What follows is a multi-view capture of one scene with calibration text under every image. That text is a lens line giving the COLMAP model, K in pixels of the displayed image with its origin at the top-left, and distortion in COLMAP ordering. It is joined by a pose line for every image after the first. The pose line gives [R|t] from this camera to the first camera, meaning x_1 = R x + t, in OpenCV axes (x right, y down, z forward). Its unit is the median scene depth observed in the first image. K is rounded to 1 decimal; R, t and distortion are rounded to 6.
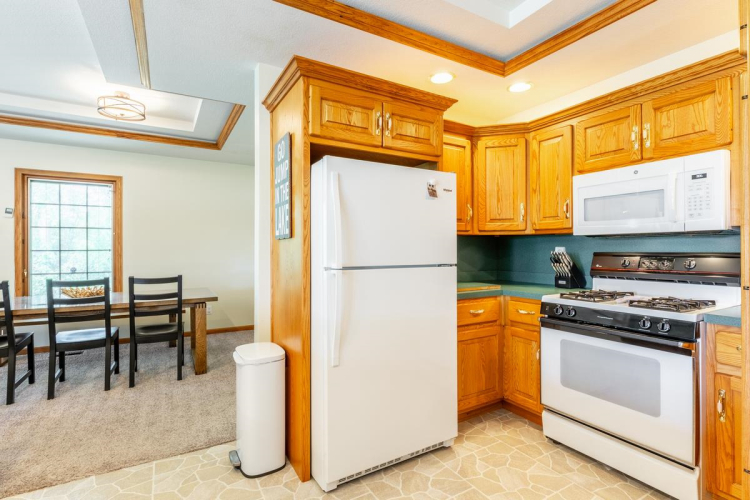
lens RADIAL K [[351.4, 0, 375.0], [0, 351.4, 250.0], [0, 0, 1]] dist [0.000327, -0.000142]
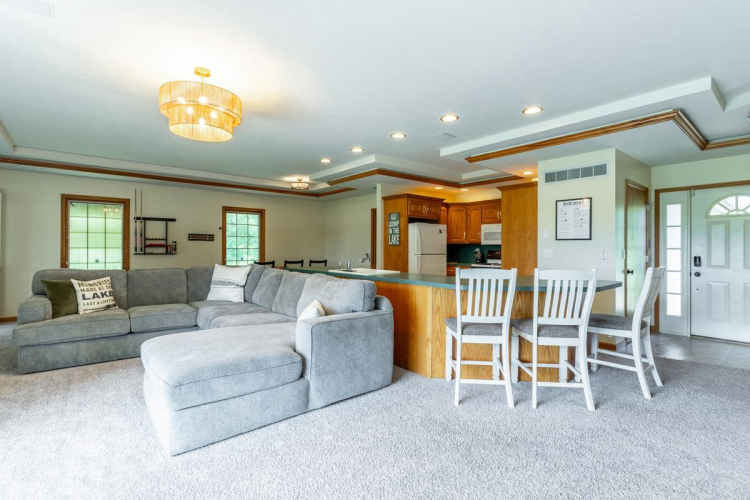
lens RADIAL K [[361.9, 0, 376.8], [0, 361.9, 248.8], [0, 0, 1]] dist [0.000575, 0.000314]
pose [[0.982222, 0.006970, 0.187593, -0.917666], [-0.006658, 0.999975, -0.002292, 0.006377], [-0.187604, 0.001003, 0.982244, -1.922714]]
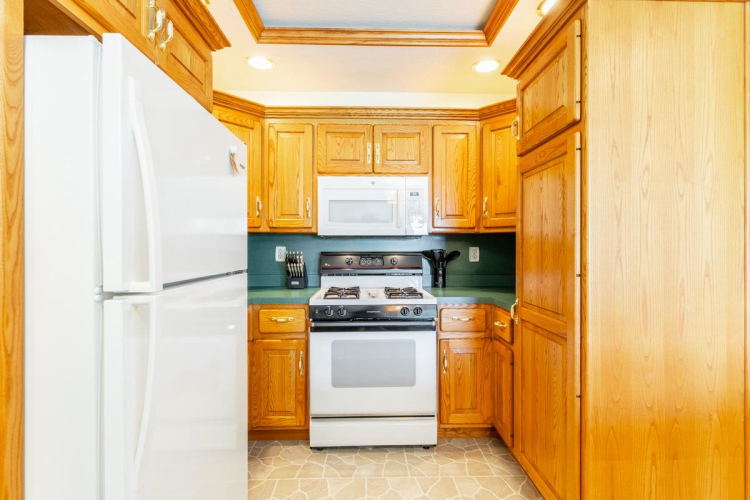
lens RADIAL K [[361.9, 0, 376.8], [0, 361.9, 248.8], [0, 0, 1]] dist [0.000575, 0.000314]
pose [[0.491478, -0.000627, 0.870890, -0.270560], [0.001219, 0.999999, 0.000032, -0.002754], [-0.870889, 0.001046, 0.491478, 0.367405]]
